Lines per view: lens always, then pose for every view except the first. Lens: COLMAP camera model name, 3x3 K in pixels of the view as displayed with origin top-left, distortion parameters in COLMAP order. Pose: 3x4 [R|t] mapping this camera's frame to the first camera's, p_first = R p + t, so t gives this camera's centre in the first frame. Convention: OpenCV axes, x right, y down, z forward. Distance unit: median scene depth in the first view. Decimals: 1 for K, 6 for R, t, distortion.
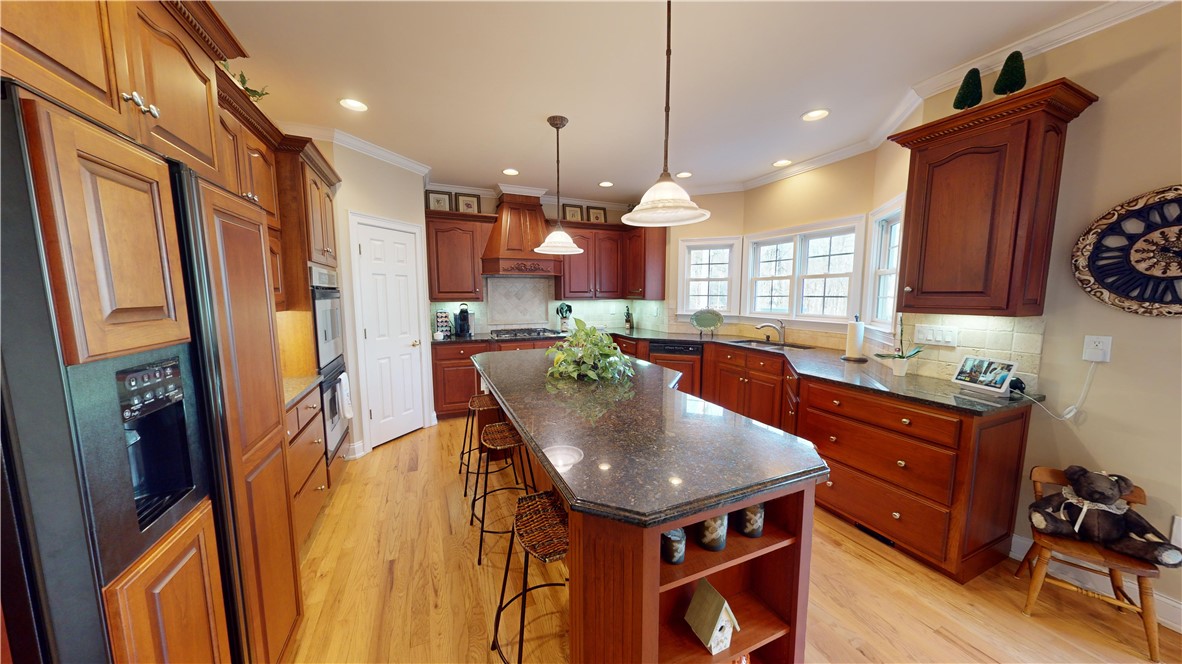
lens RADIAL K [[370.2, 0, 588.1], [0, 370.2, 334.8], [0, 0, 1]] dist [0.000597, 0.000003]
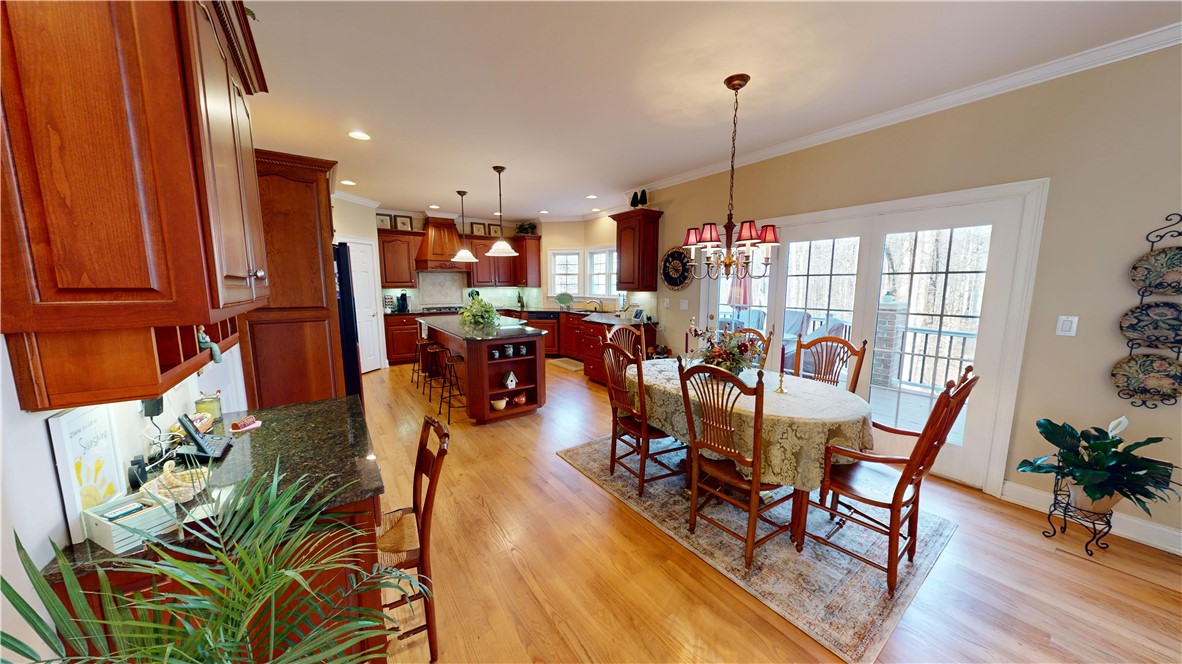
lens RADIAL K [[377.9, 0, 593.1], [0, 377.9, 334.4], [0, 0, 1]] dist [-0.000104, -0.000002]
pose [[0.978850, -0.028024, 0.202653, 0.103978], [0.023395, 0.999409, 0.025200, 0.076621], [-0.203239, -0.019926, 0.978926, -0.666358]]
